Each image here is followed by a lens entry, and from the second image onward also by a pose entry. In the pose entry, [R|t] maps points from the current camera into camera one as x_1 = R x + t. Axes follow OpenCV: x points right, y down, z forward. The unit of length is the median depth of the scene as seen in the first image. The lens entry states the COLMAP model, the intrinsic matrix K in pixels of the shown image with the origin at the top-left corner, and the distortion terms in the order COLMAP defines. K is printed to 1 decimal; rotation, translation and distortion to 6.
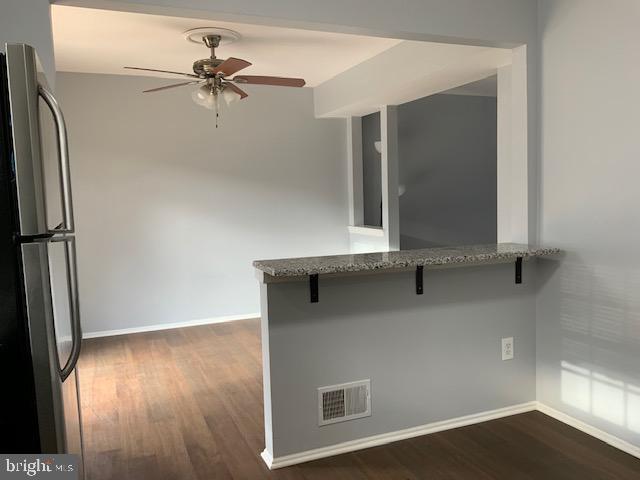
lens RADIAL K [[536.4, 0, 320.5], [0, 536.4, 241.1], [0, 0, 1]] dist [0.058542, -0.128341]
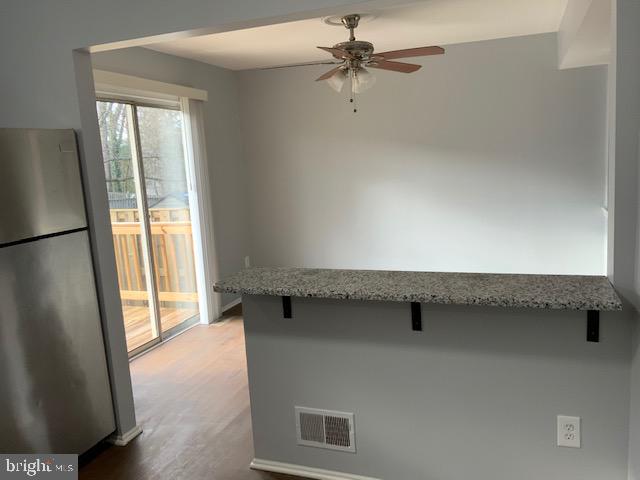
lens RADIAL K [[536.4, 0, 321.6], [0, 536.4, 239.2], [0, 0, 1]] dist [0.058542, -0.128341]
pose [[0.721260, 0.088981, -0.686925, 0.572561], [-0.019835, 0.993961, 0.107926, -0.109979], [0.692380, -0.064218, 0.718669, 0.310846]]
